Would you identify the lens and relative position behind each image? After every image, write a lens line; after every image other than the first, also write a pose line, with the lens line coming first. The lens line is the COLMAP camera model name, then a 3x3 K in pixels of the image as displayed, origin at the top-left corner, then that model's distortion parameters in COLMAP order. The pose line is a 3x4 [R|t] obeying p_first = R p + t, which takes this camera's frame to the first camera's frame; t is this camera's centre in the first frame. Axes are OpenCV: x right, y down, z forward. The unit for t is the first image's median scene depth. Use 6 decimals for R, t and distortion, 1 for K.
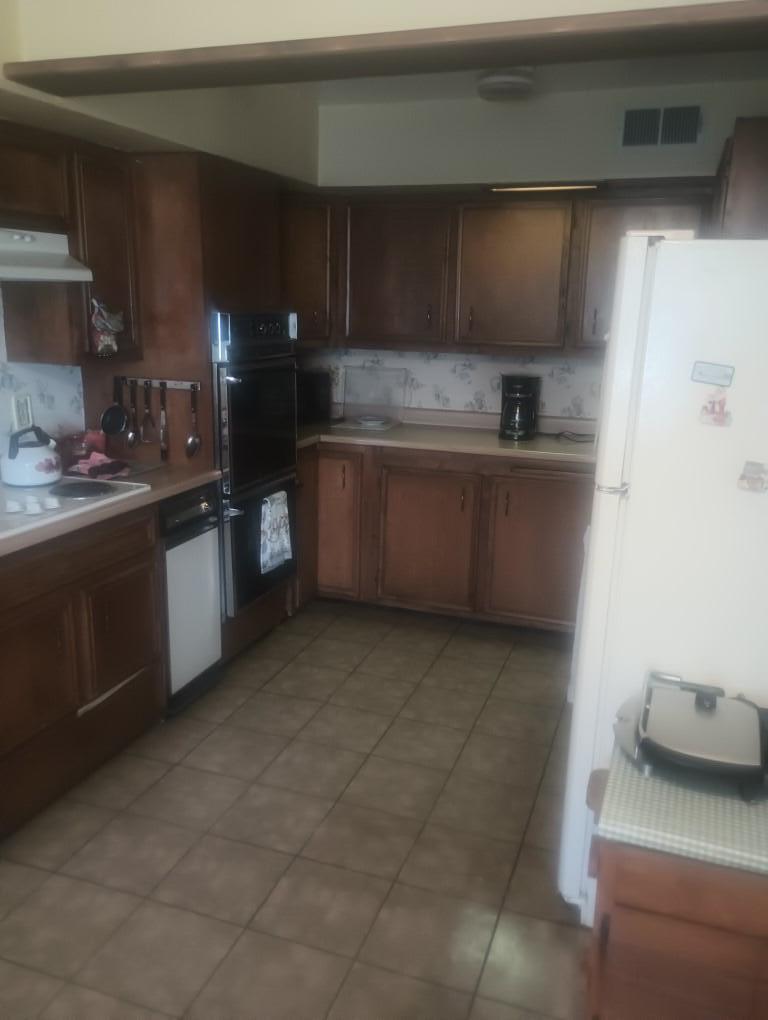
lens RADIAL K [[848.2, 0, 384.0], [0, 848.2, 510.0], [0, 0, 1]] dist [0.000378, -0.008241]
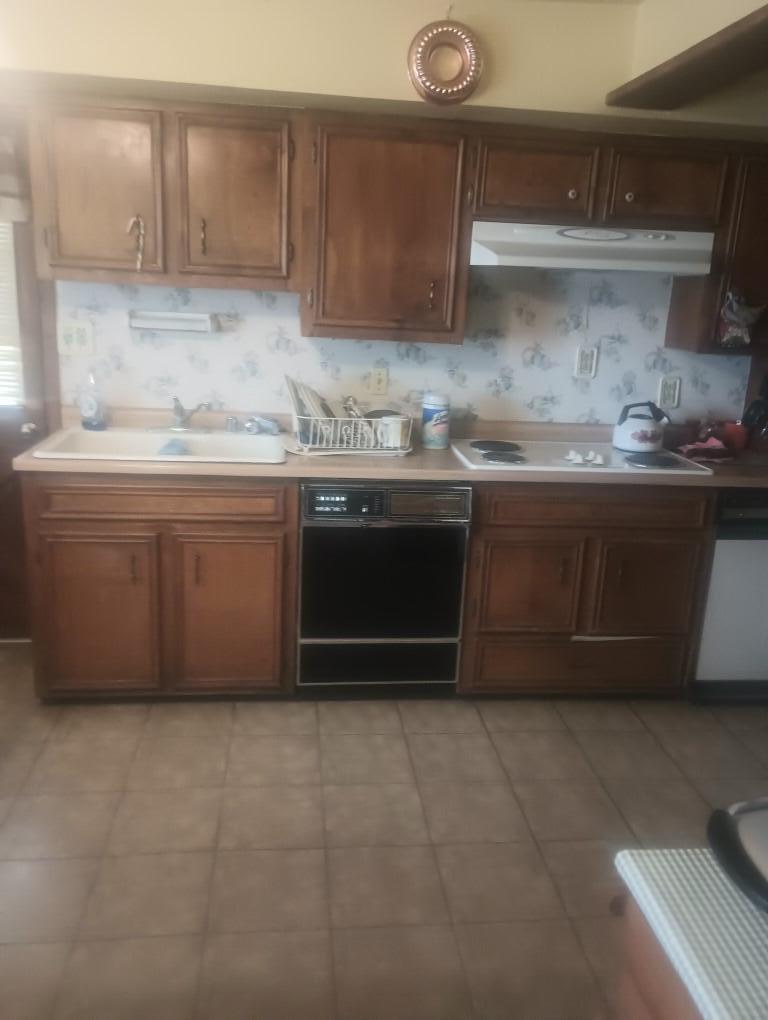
lens RADIAL K [[871.0, 0, 384.0], [0, 871.0, 510.0], [0, 0, 1]] dist [0.043838, -0.002717]
pose [[0.412678, 0.229333, -0.881535, 0.509498], [-0.254862, 0.958203, 0.129968, -0.020730], [0.874496, 0.171035, 0.453877, 0.169958]]
